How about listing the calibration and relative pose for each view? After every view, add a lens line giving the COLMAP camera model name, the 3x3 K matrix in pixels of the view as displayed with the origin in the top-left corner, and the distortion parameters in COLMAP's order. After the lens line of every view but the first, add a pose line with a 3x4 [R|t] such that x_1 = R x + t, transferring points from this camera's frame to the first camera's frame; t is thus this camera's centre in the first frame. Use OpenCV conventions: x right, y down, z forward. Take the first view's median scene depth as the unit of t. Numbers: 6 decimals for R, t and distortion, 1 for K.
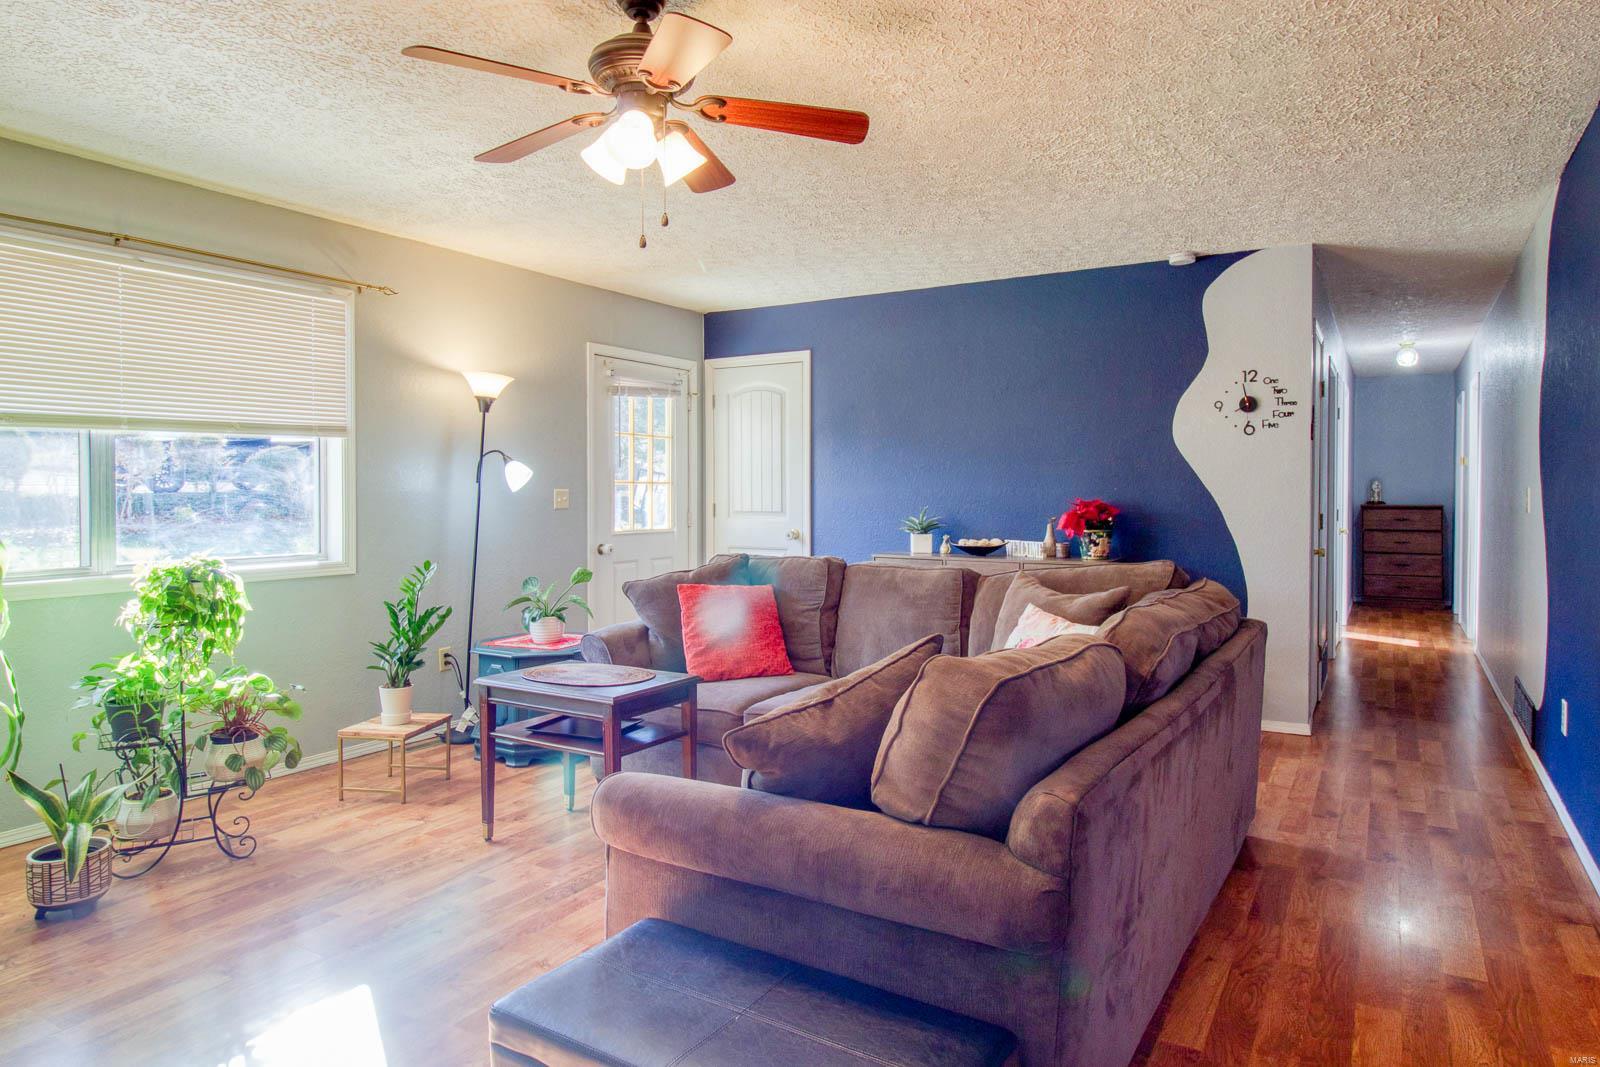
lens RADIAL K [[982.1, 0, 805.6], [0, 982.1, 510.5], [0, 0, 1]] dist [0.003560, 0.000164]
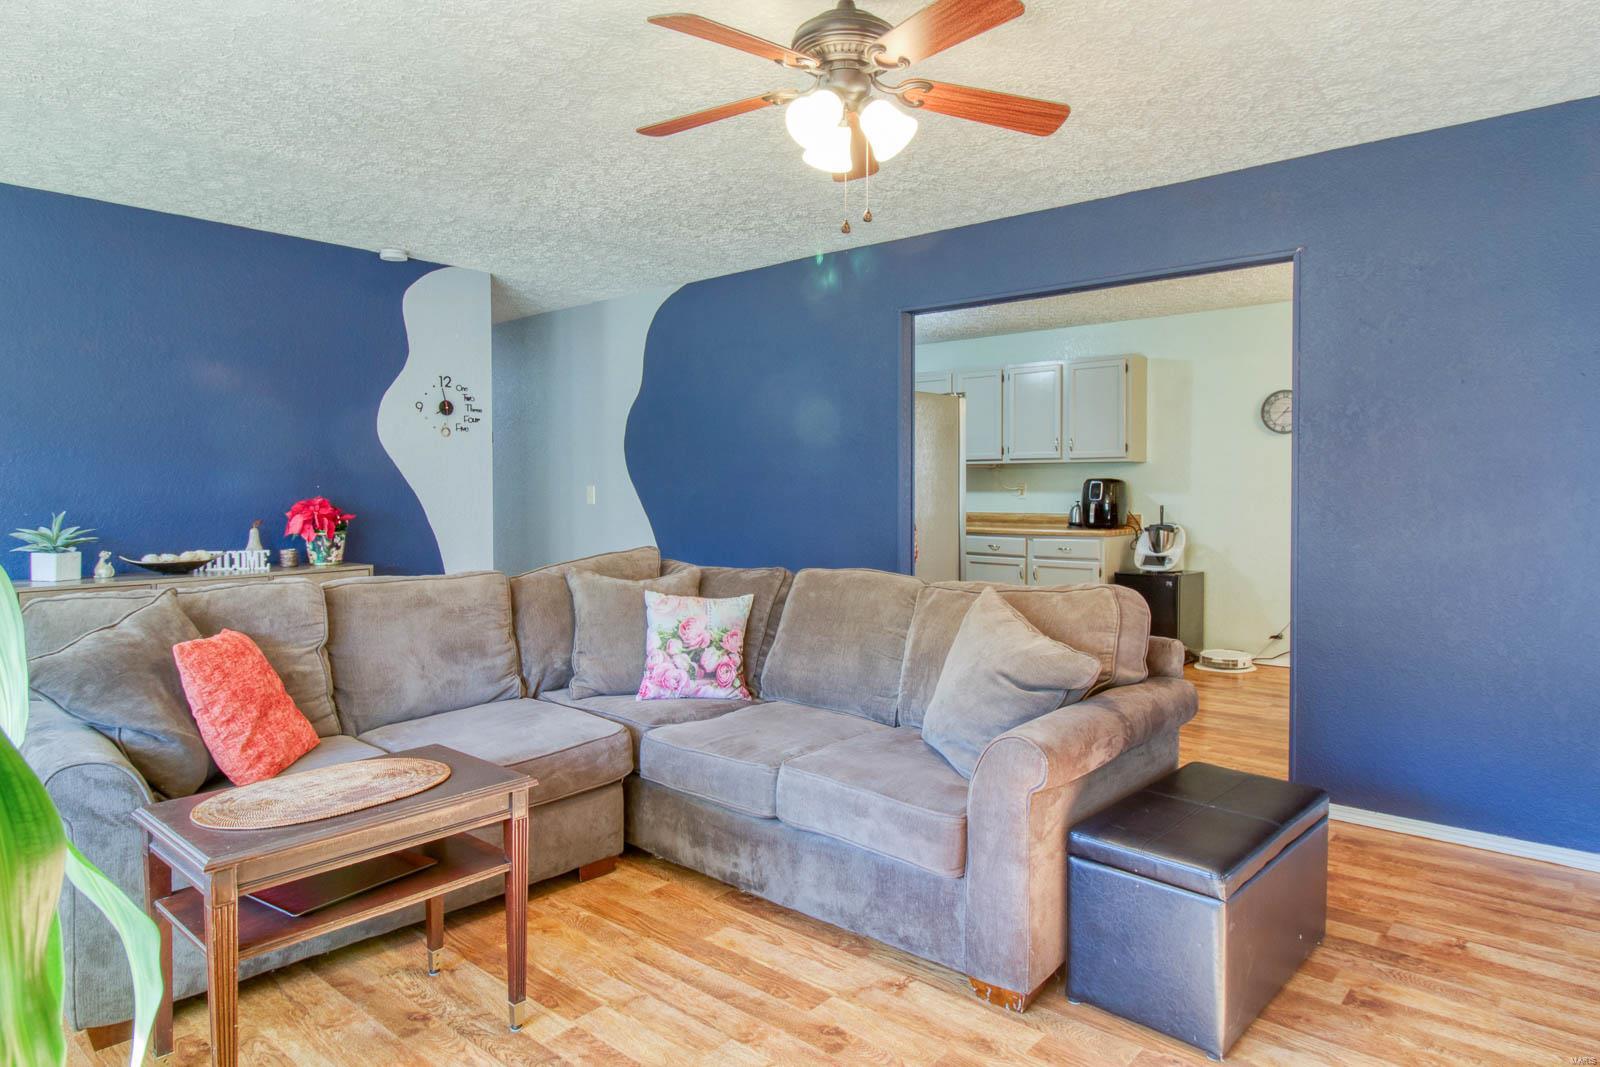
lens RADIAL K [[982.1, 0, 805.6], [0, 982.1, 510.5], [0, 0, 1]] dist [0.003560, 0.000164]
pose [[0.182704, -0.022102, 0.982919, -0.533035], [0.023207, 0.999566, 0.018162, -0.006515], [-0.982894, 0.019493, 0.183138, 0.419086]]
